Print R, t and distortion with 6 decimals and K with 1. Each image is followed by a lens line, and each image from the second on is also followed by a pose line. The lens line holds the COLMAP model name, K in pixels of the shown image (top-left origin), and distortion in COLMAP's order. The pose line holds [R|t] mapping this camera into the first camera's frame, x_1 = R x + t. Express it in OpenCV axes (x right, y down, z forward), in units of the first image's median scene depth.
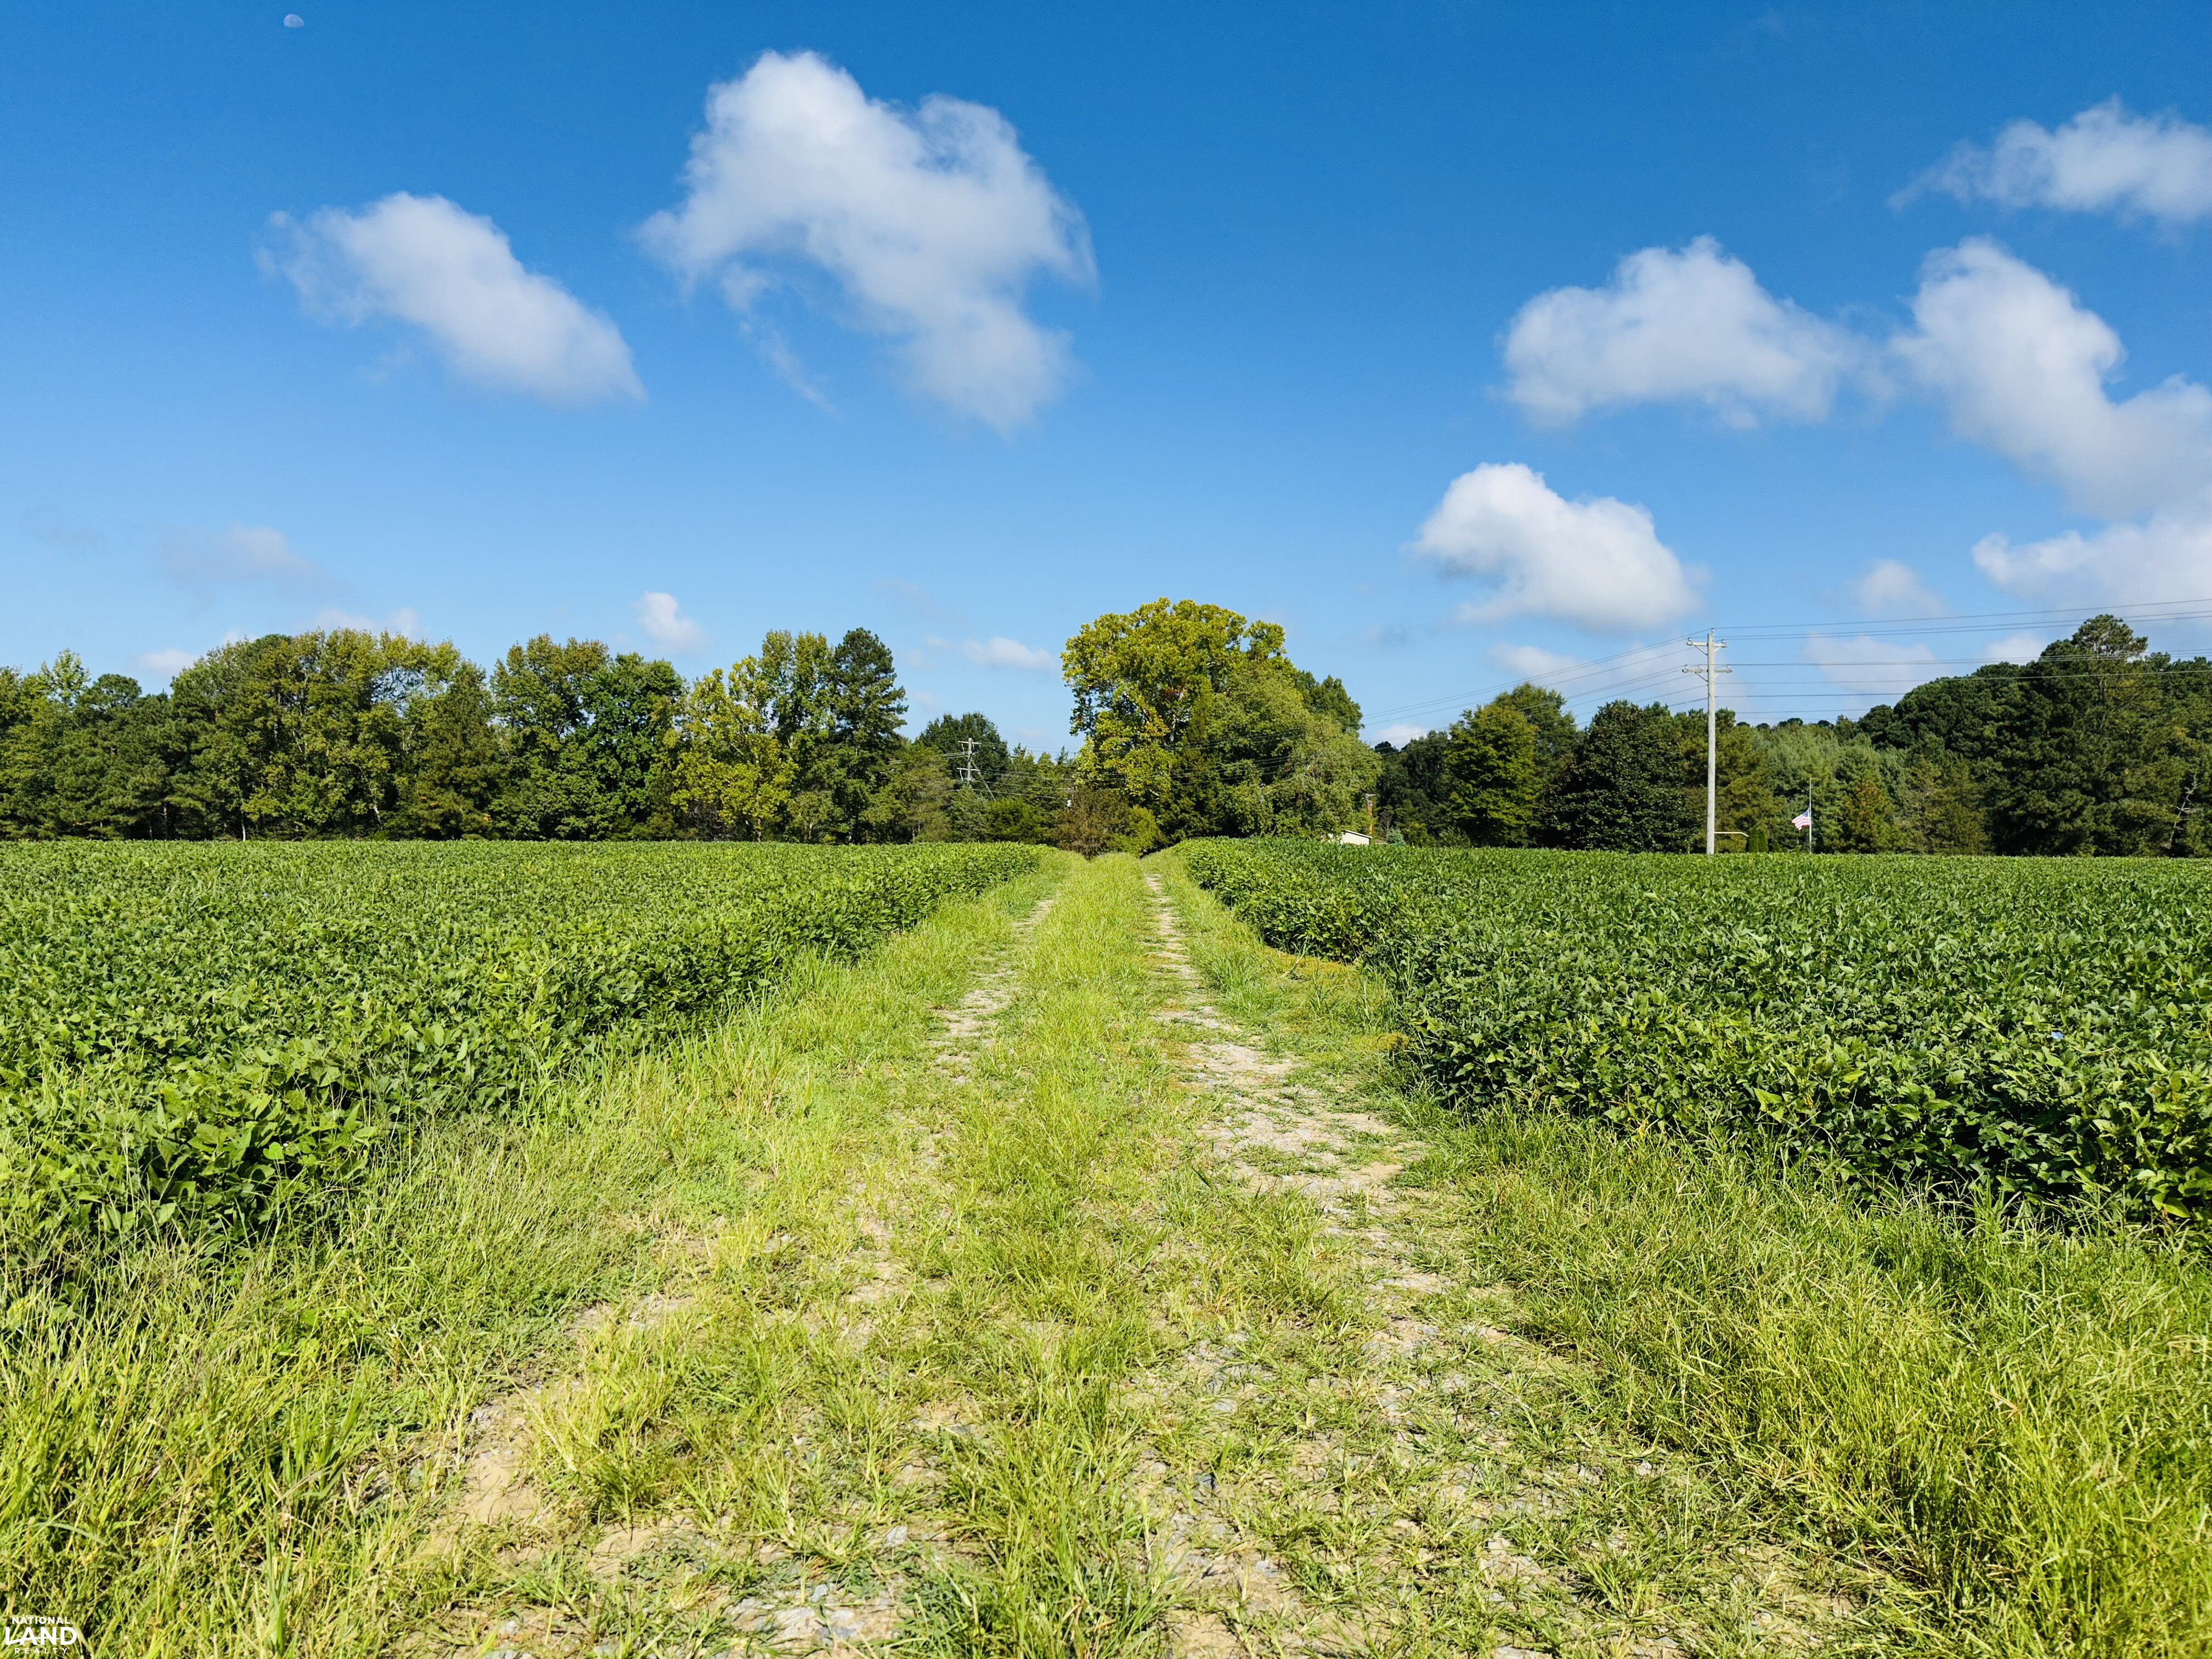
lens RADIAL K [[1527.9, 0, 1106.4], [0, 1527.9, 823.5], [0, 0, 1]] dist [-0.009140, -0.008942]
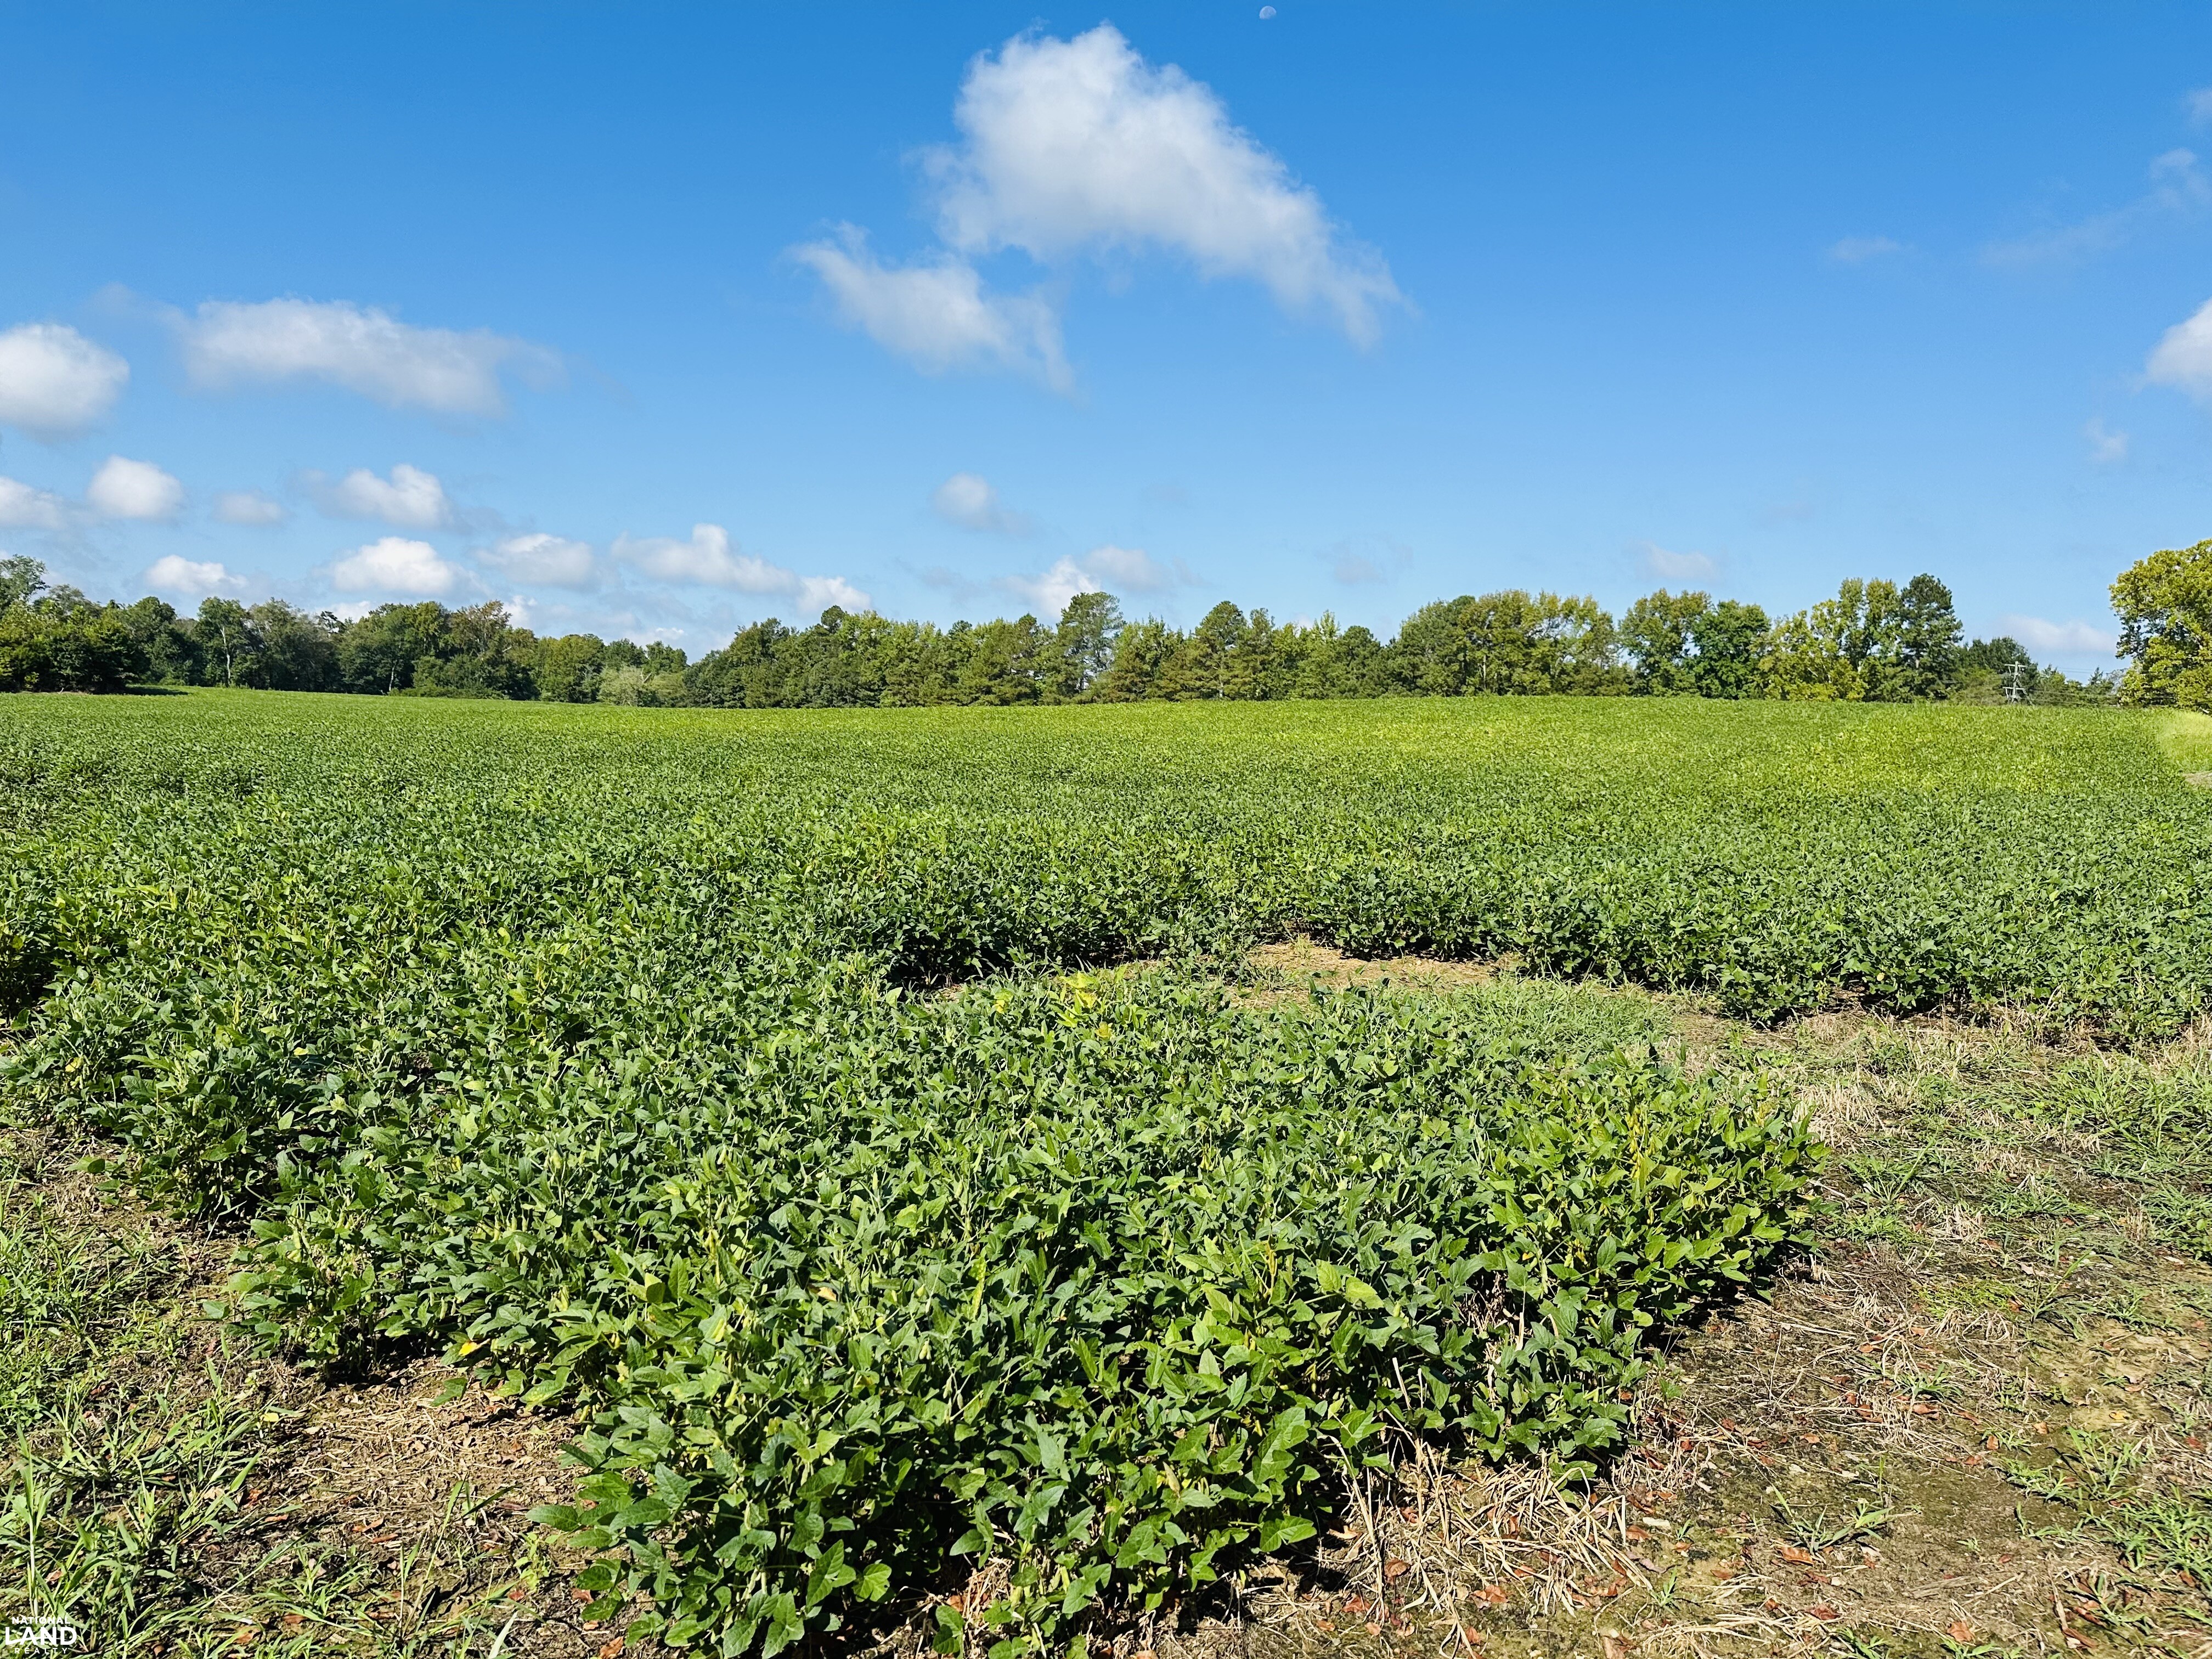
lens RADIAL K [[1527.9, 0, 1101.1], [0, 1527.9, 829.2], [0, 0, 1]] dist [-0.009140, -0.008942]
pose [[0.835781, 0.048213, -0.546941, -0.034281], [-0.018083, 0.998014, 0.060342, 0.016432], [0.548764, -0.040542, 0.834993, -0.406451]]
